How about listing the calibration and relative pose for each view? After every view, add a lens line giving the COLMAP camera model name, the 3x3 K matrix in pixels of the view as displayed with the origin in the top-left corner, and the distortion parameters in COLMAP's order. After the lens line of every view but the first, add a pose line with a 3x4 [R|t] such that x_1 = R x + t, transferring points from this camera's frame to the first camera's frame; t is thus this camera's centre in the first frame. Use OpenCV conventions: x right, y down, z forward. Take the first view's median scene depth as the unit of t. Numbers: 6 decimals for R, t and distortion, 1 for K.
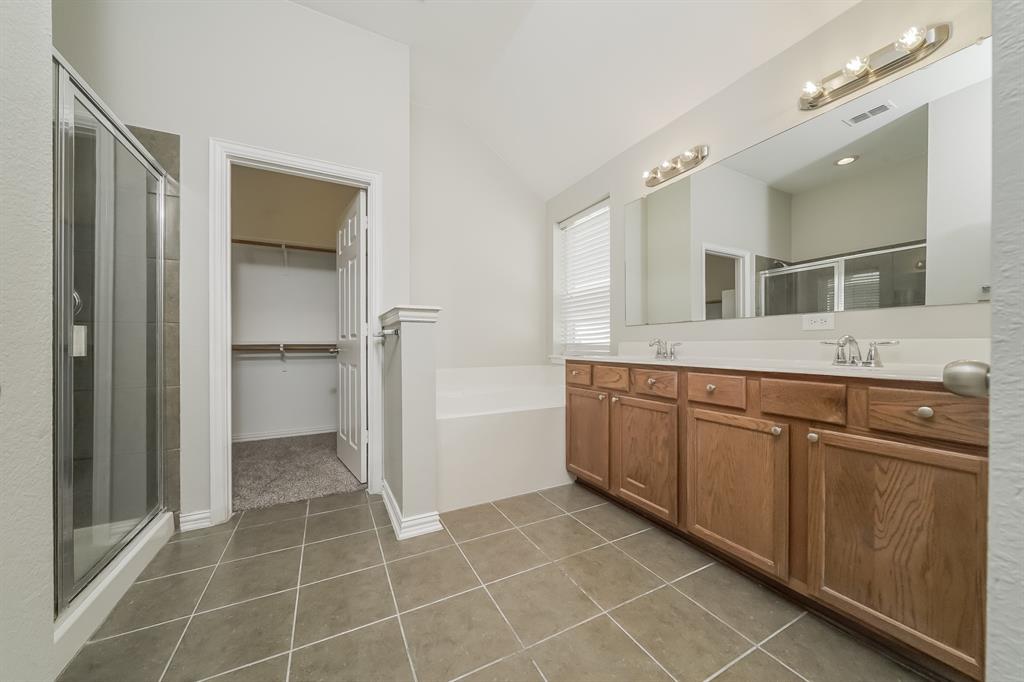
lens RADIAL K [[358.9, 0, 509.0], [0, 358.9, 345.8], [0, 0, 1]] dist [-0.000422, -0.000009]
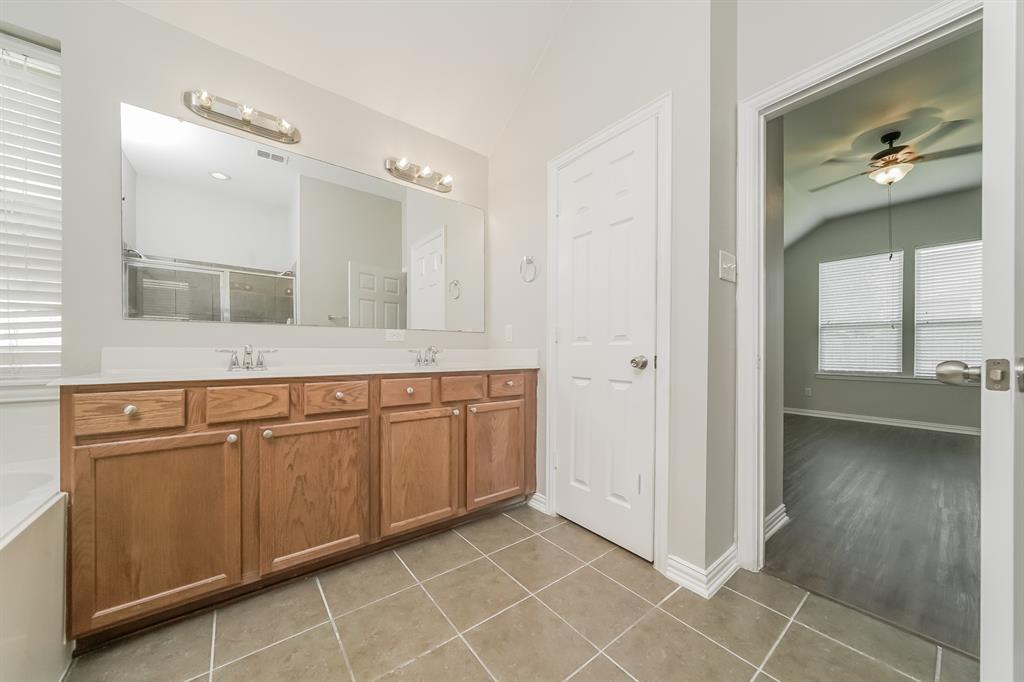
lens RADIAL K [[349.9, 0, 509.3], [0, 349.9, 354.9], [0, 0, 1]] dist [0.000056, 0.000082]
pose [[-0.184908, -0.007799, 0.982725, -0.503076], [-0.000948, 0.999969, 0.007758, -0.002720], [-0.982755, 0.000503, -0.184910, 0.795848]]
